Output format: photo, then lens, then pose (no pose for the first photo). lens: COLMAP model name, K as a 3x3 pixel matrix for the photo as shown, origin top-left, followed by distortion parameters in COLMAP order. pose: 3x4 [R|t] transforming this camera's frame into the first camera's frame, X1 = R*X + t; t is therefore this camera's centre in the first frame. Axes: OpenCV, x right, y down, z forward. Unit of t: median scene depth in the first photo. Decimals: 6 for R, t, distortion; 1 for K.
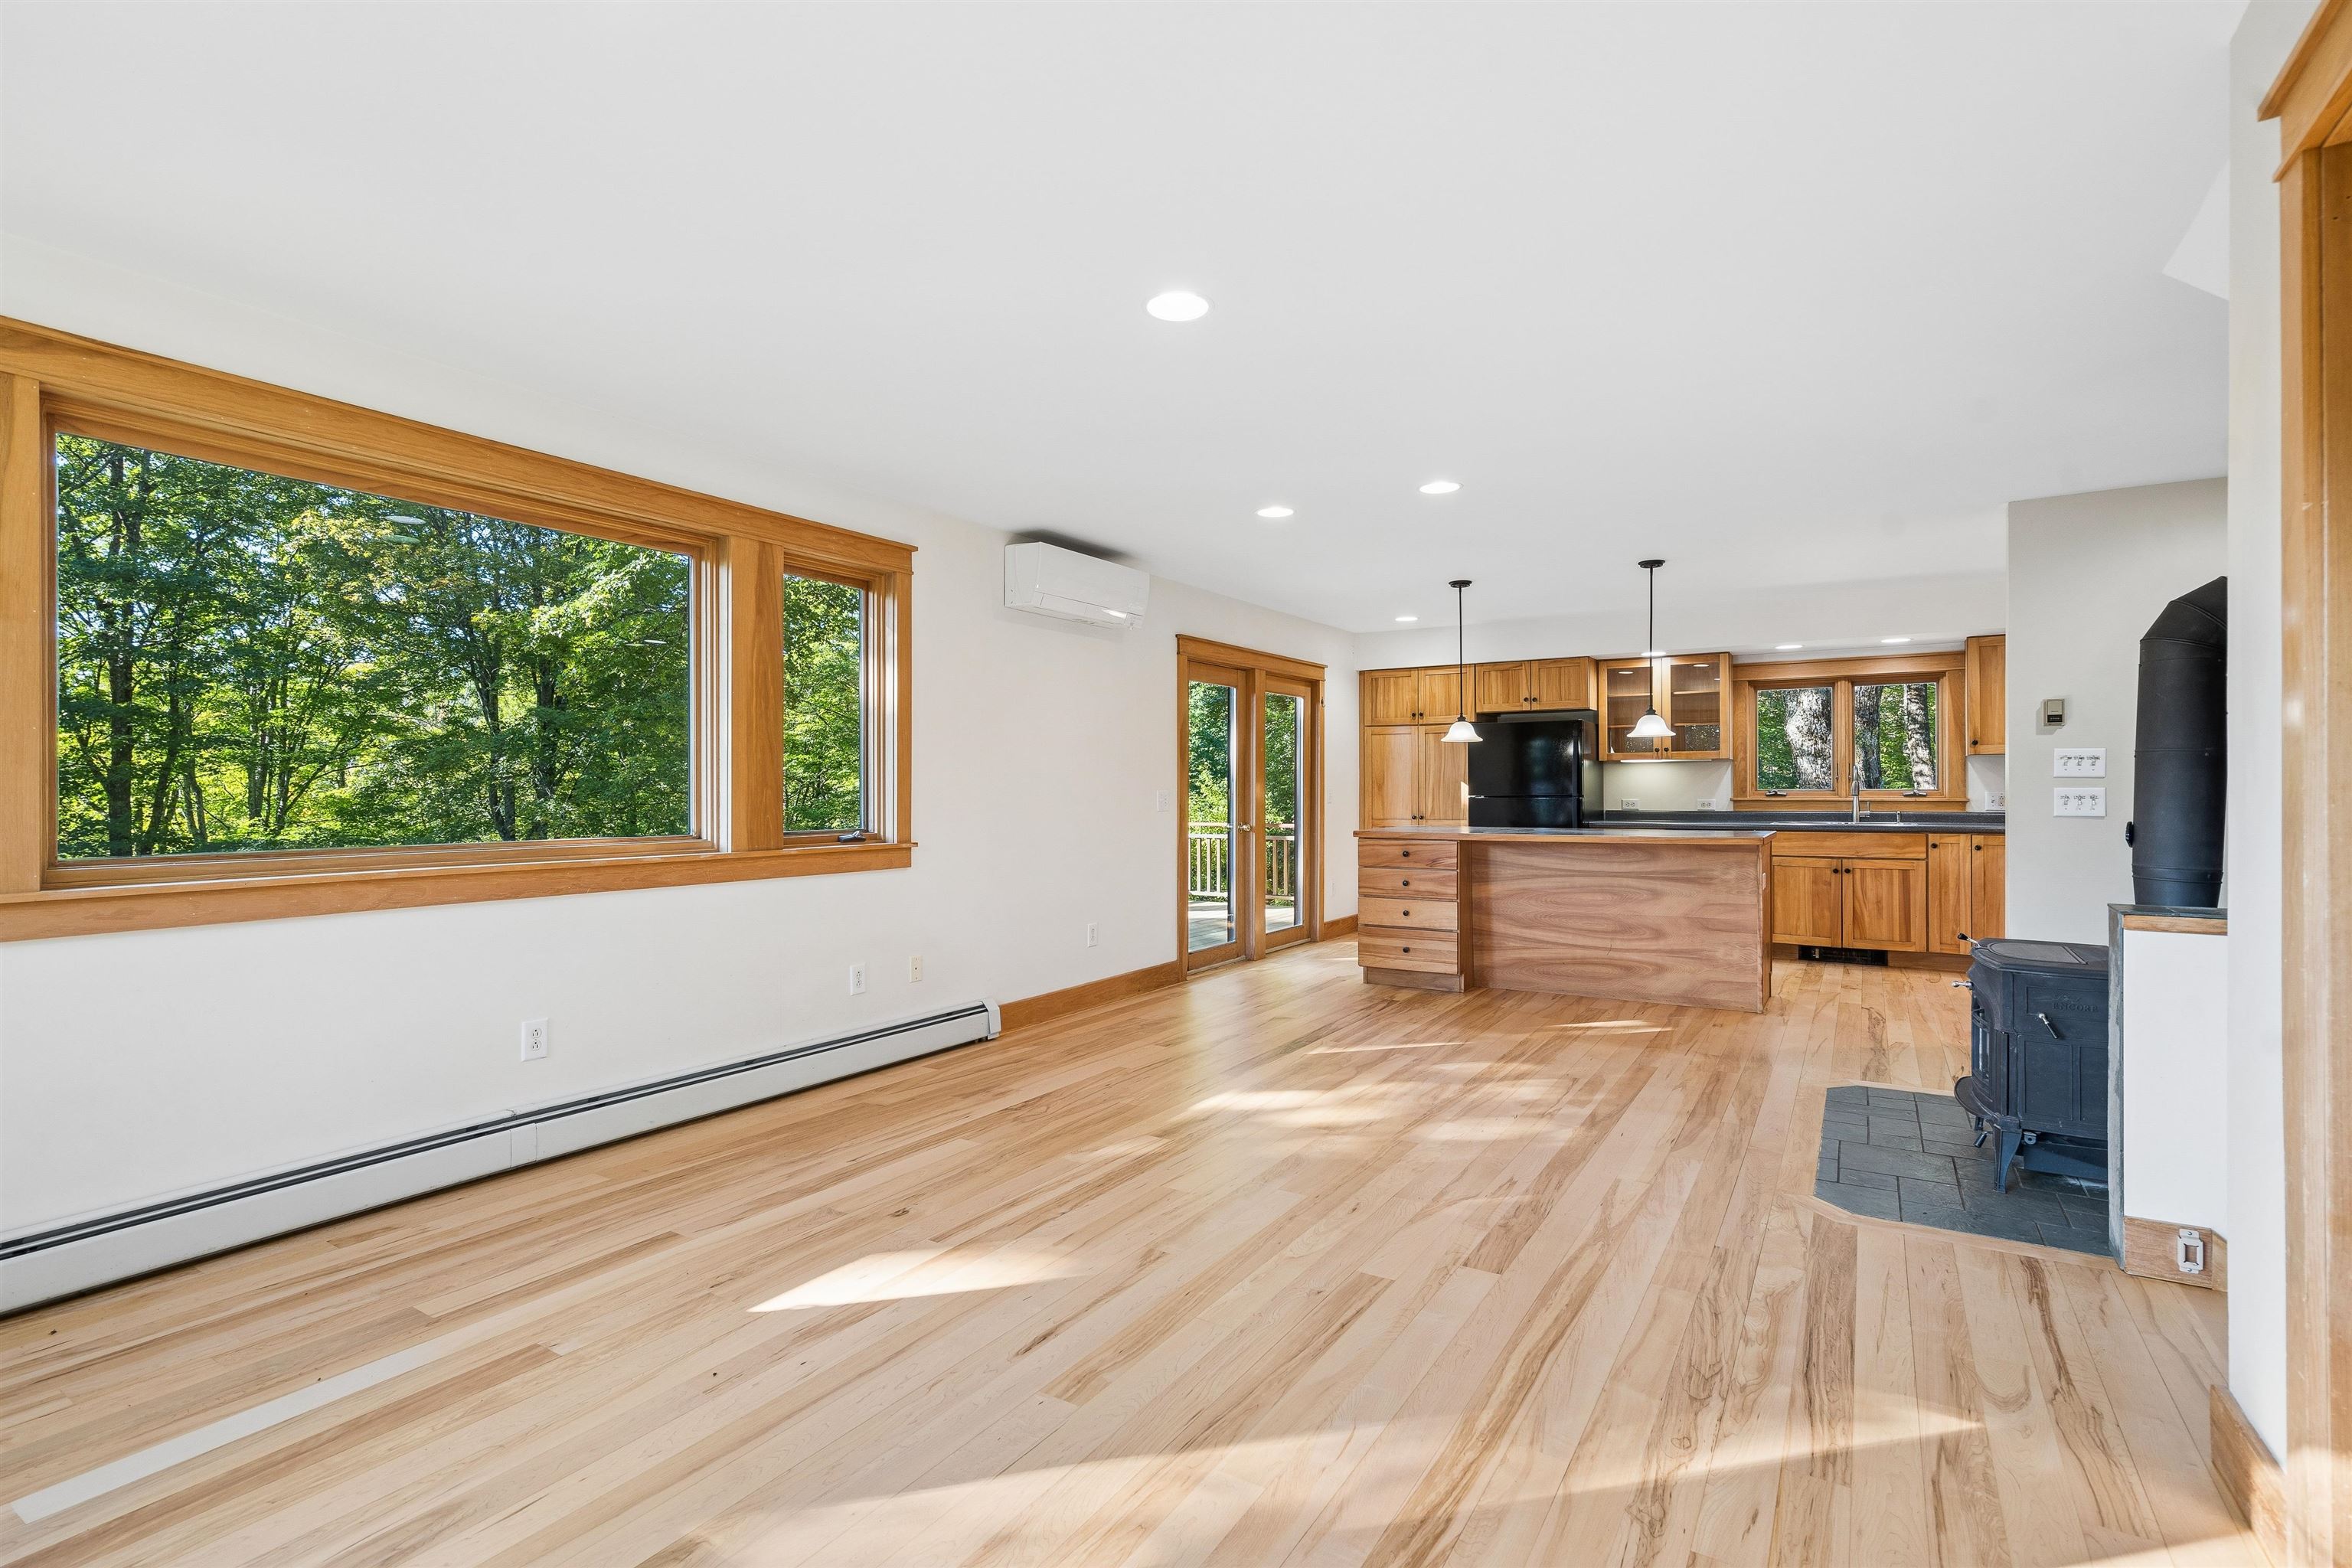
lens RADIAL K [[1060.3, 0, 1172.4], [0, 1060.3, 791.4], [0, 0, 1]] dist [-0.006381, 0.004411]
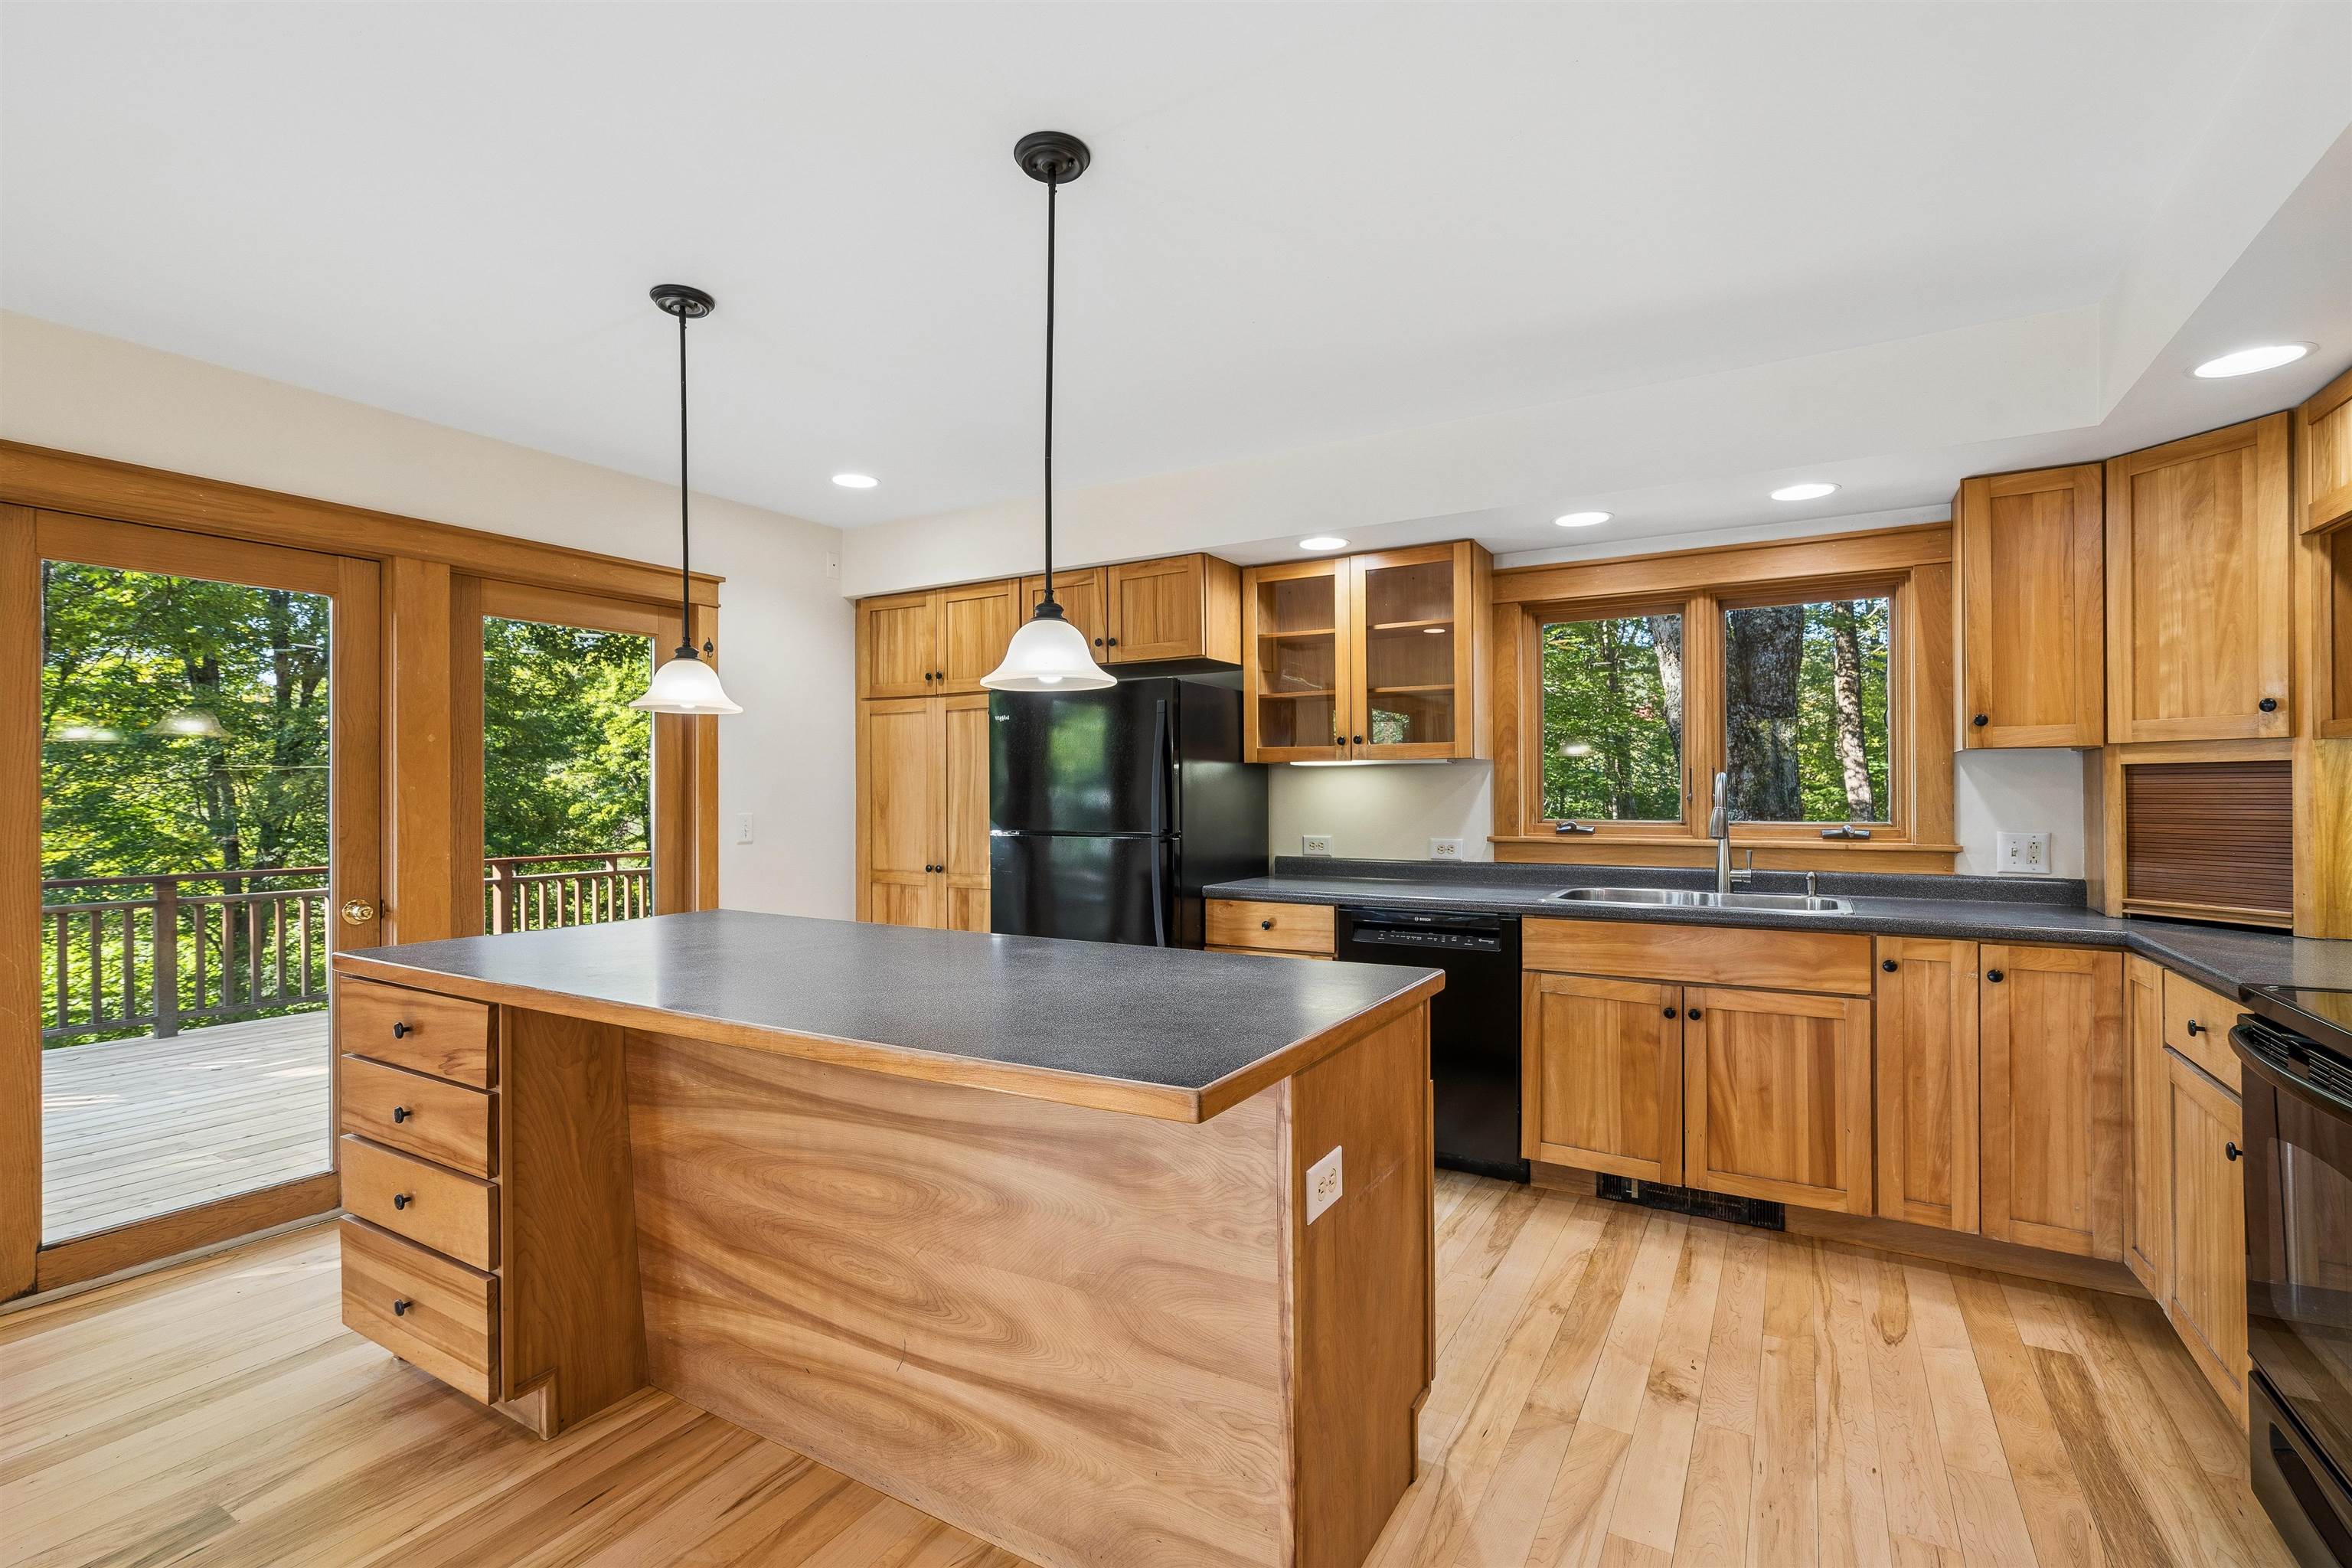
lens RADIAL K [[1060.3, 0, 1169.1], [0, 1060.3, 787.8], [0, 0, 1]] dist [-0.006381, 0.004411]
pose [[0.999397, -0.000655, 0.034705, 0.409666], [0.000833, 0.999987, -0.005118, -0.016710], [-0.034701, 0.005144, 0.999385, 0.575602]]
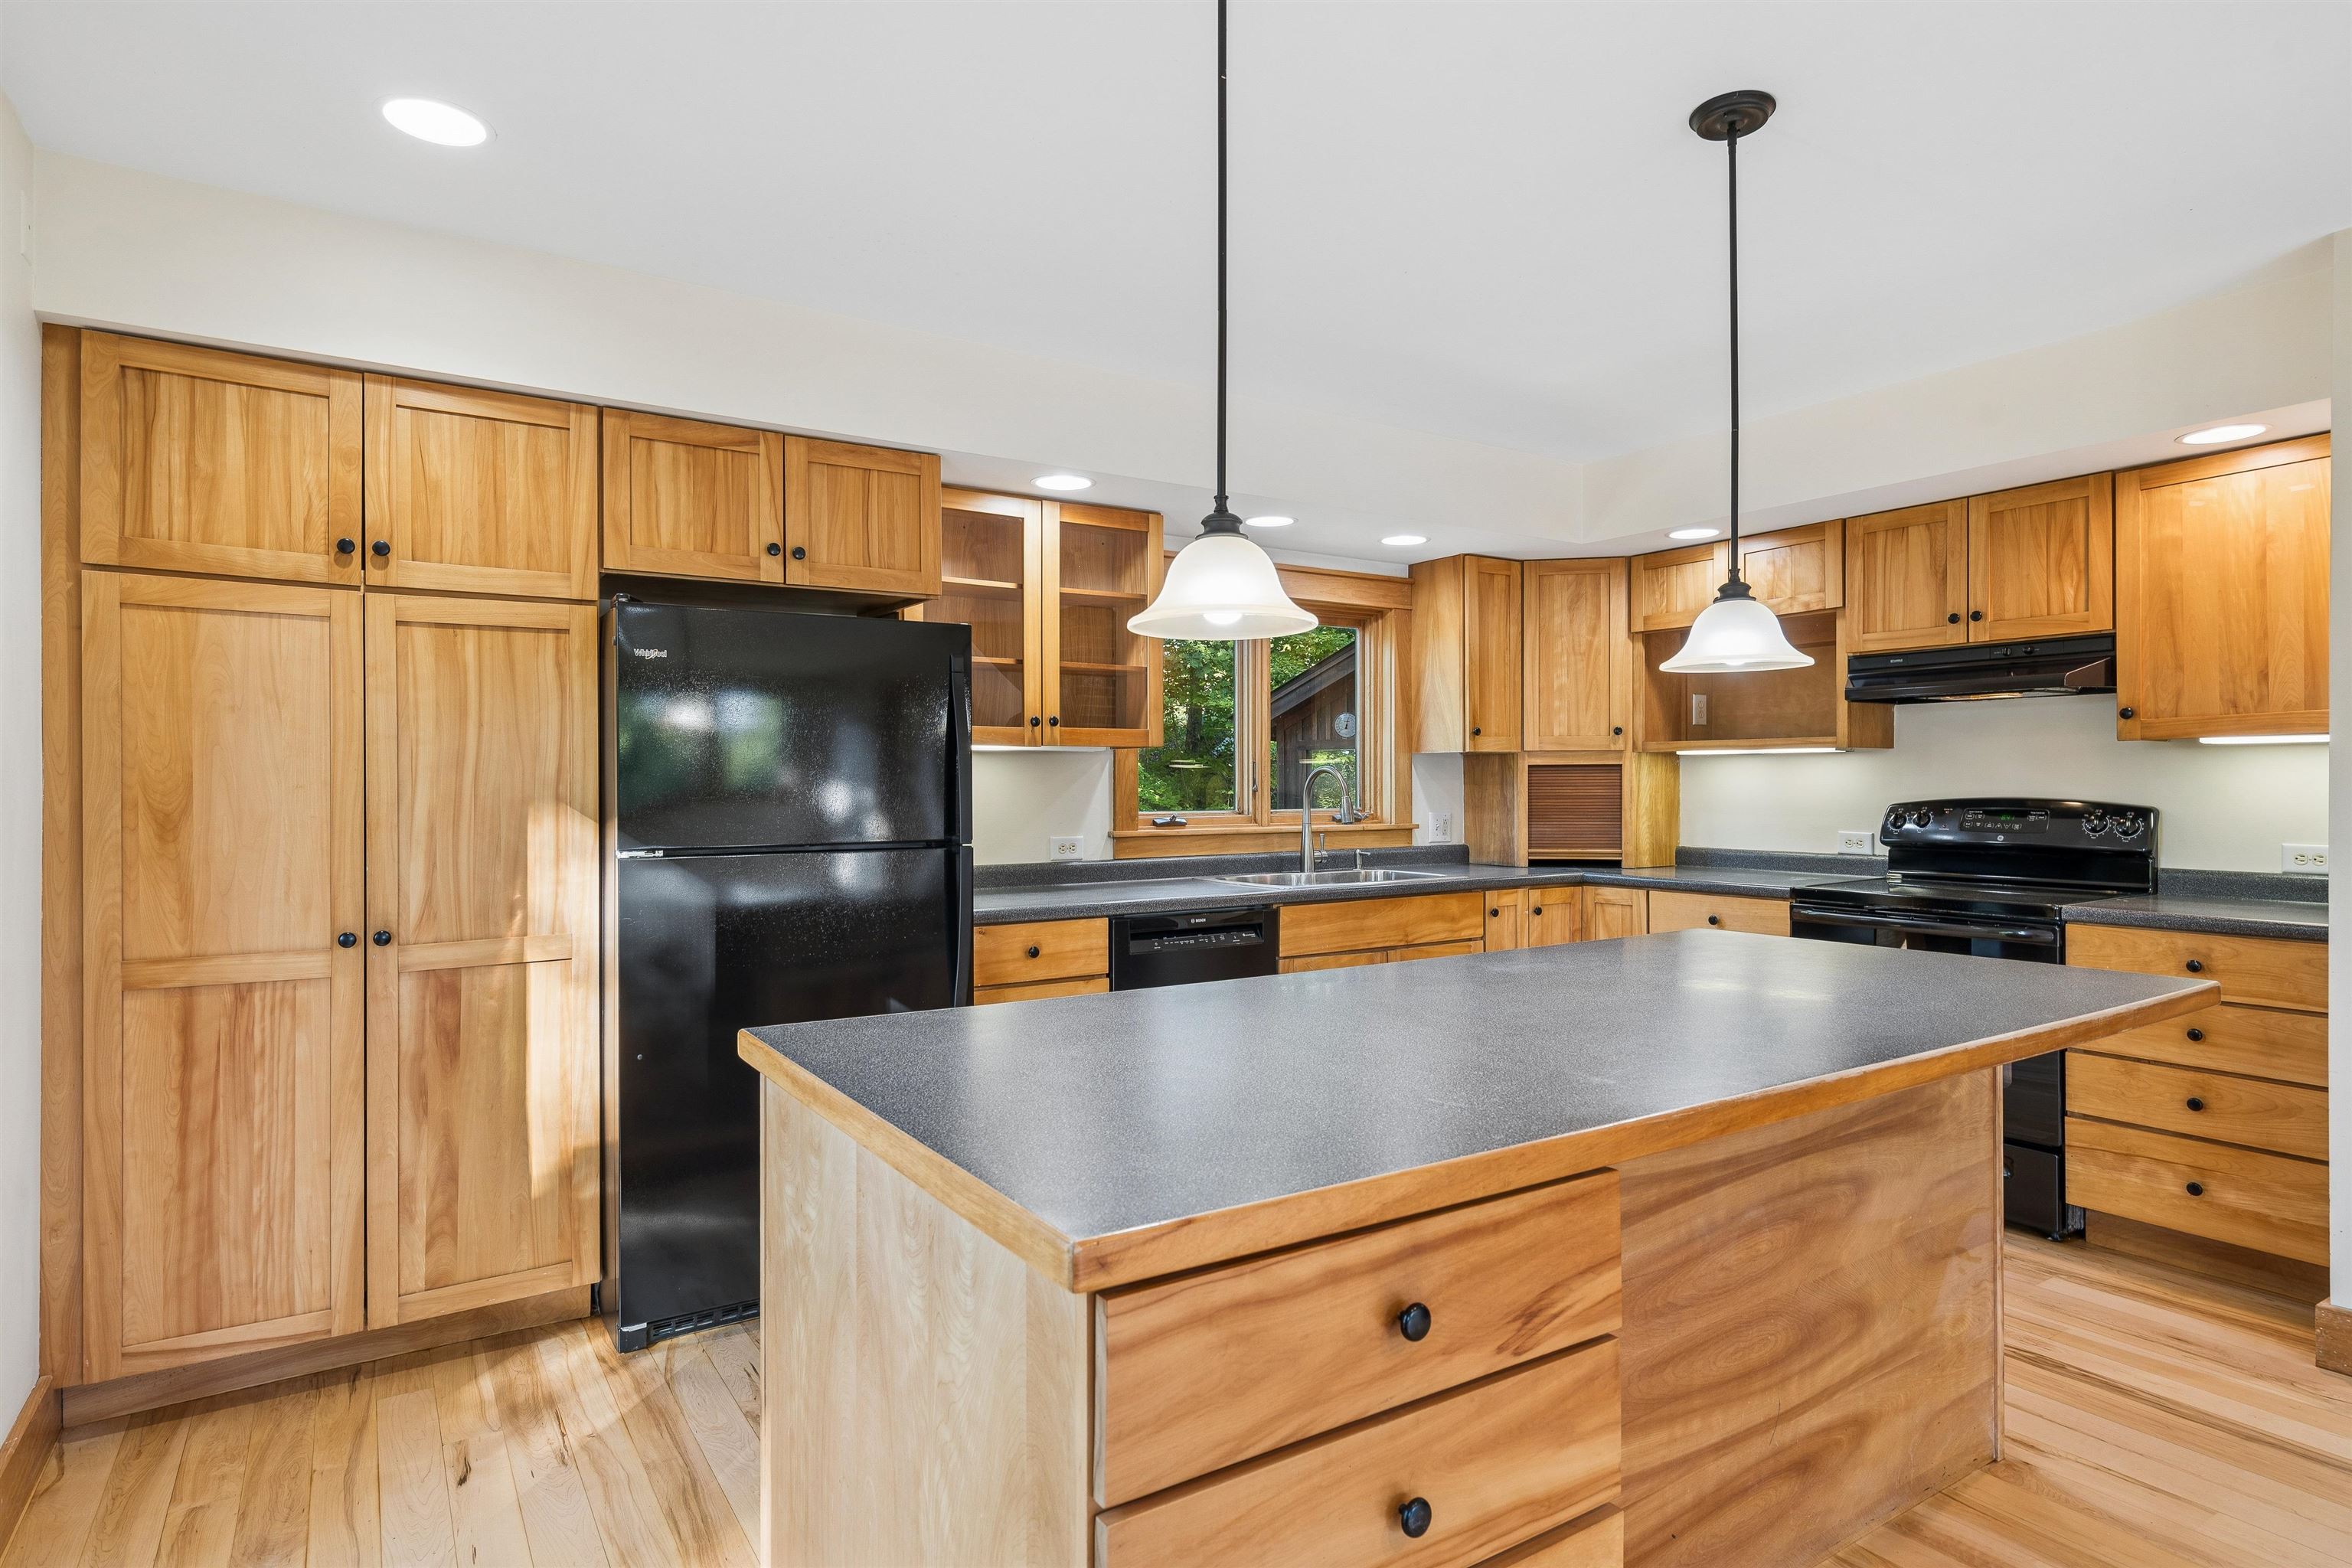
lens RADIAL K [[1264.5, 0, 1160.0], [0, 1264.5, 793.0], [0, 0, 1]] dist [0.003324, 0.005200]
pose [[0.419782, -0.006188, 0.907604, 0.036649], [0.003935, 0.999980, 0.004998, -0.015735], [-0.907616, 0.001473, 0.419798, 0.854666]]
